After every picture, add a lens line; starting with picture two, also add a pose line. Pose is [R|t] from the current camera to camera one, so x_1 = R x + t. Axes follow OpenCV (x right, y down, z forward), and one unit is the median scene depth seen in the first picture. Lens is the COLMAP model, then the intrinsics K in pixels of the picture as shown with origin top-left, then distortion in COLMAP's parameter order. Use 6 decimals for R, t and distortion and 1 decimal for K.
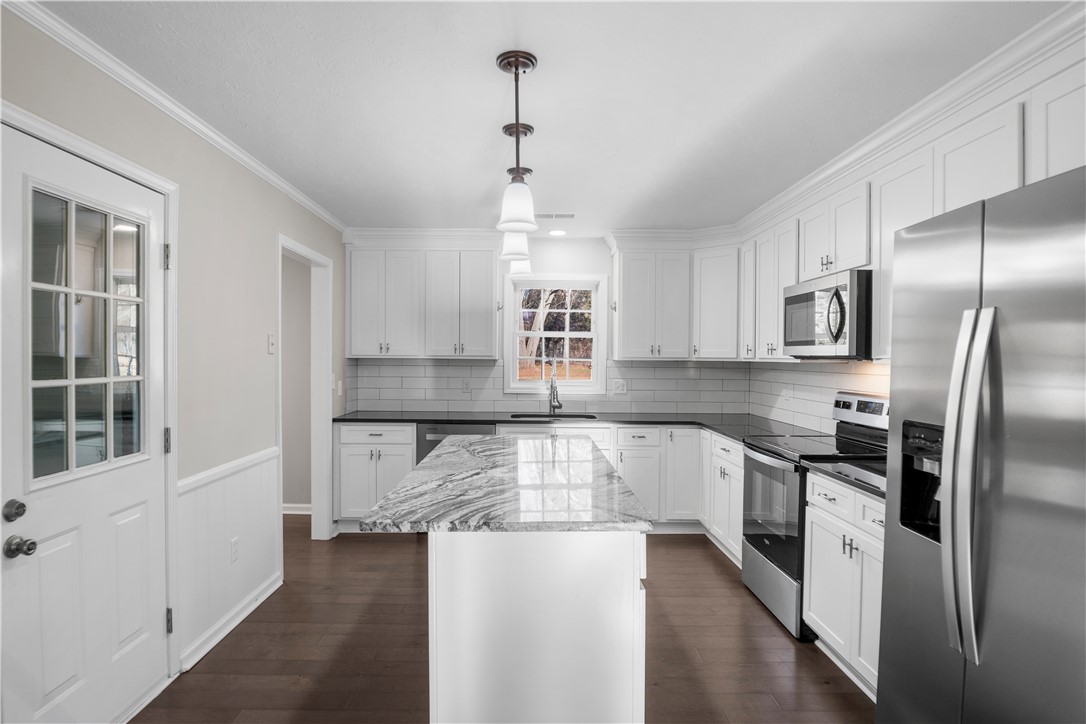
lens RADIAL K [[593.2, 0, 550.7], [0, 593.2, 363.3], [0, 0, 1]] dist [-0.026151, 0.001379]
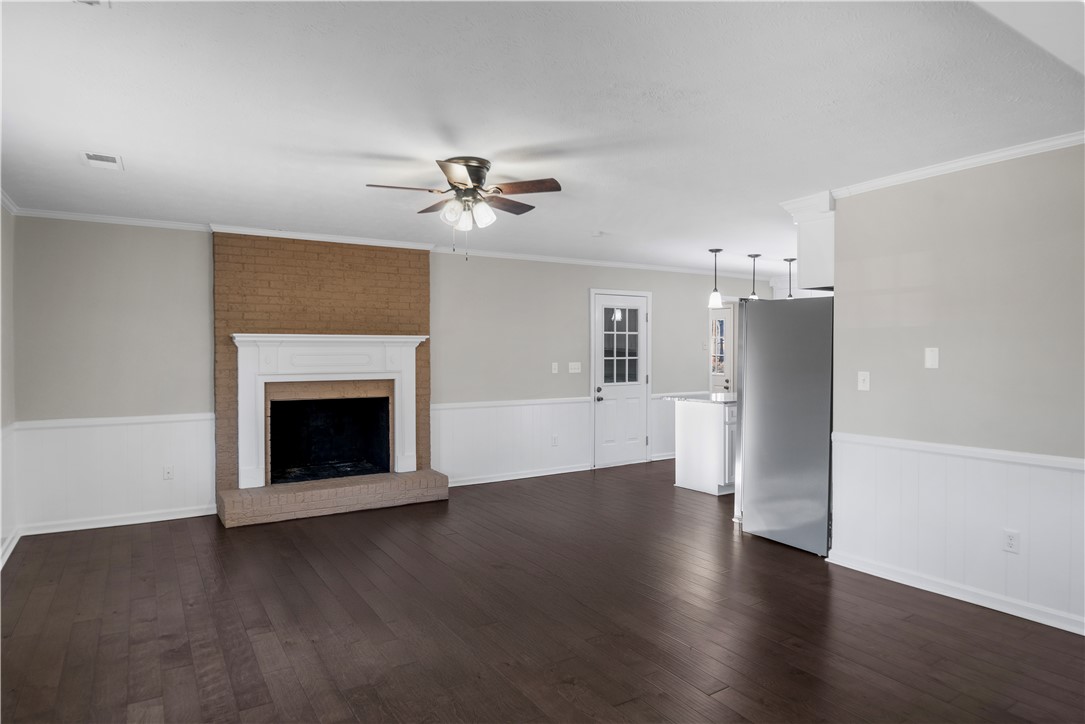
lens RADIAL K [[639.4, 0, 528.5], [0, 639.4, 352.7], [0, 0, 1]] dist [-0.012954, -0.002809]
pose [[0.497031, -0.003146, -0.867727, 1.021397], [-0.004498, 0.999971, -0.006202, 0.010985], [0.867721, 0.006985, 0.497003, -0.621397]]
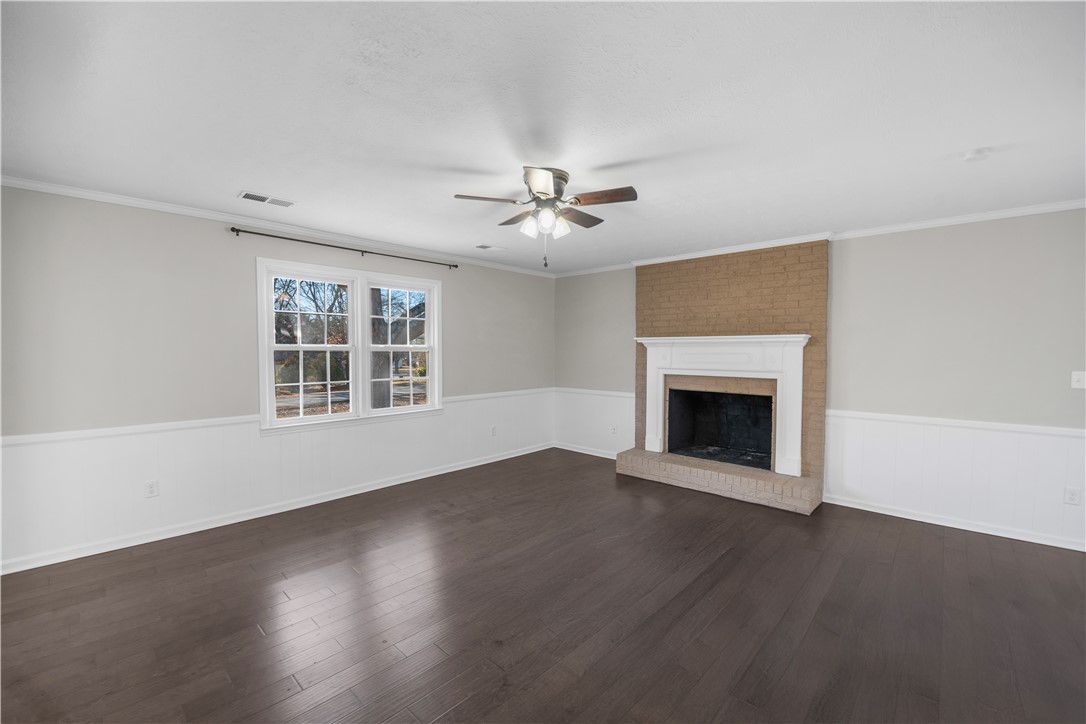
lens RADIAL K [[446.5, 0, 527.6], [0, 446.5, 365.8], [0, 0, 1]] dist [-0.029911, -0.001671]
pose [[-0.718452, 0.015753, -0.695398, 0.730362], [-0.013581, 0.999235, 0.036667, 0.004750], [0.695444, 0.035787, -0.717688, 0.116764]]
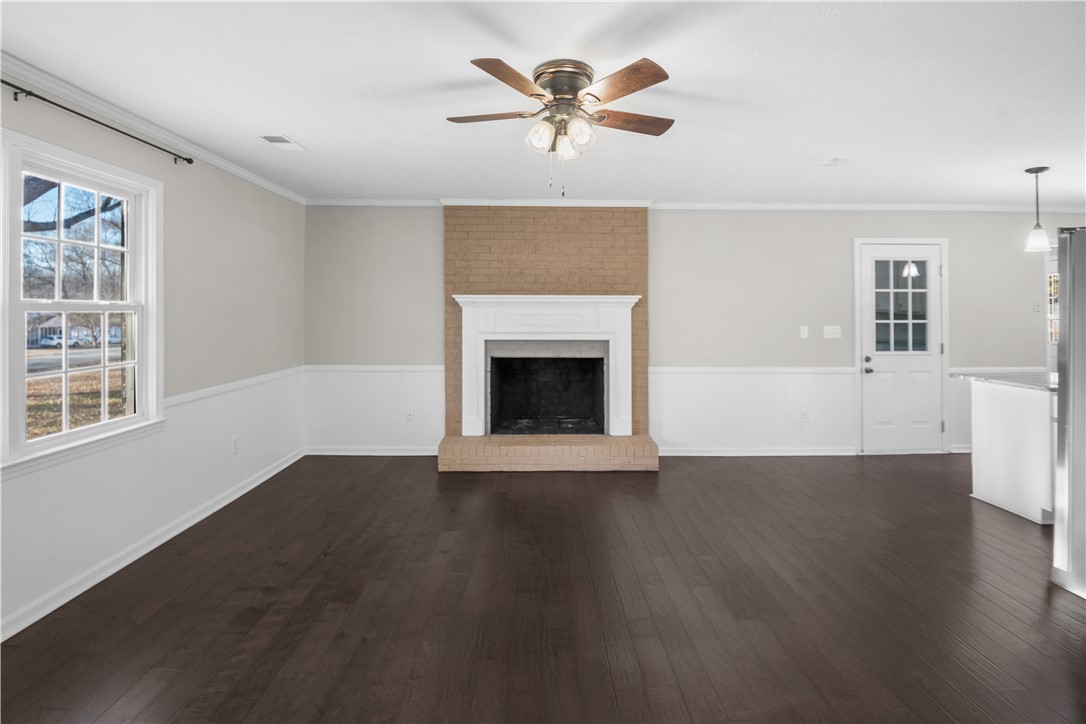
lens RADIAL K [[530.4, 0, 551.5], [0, 530.4, 305.0], [0, 0, 1]] dist [-0.005342, -0.006365]
pose [[-0.007903, -0.019368, -0.999781, 0.813850], [-0.012679, 0.999734, -0.019267, 0.009691], [0.999888, 0.012524, -0.008147, -0.302747]]
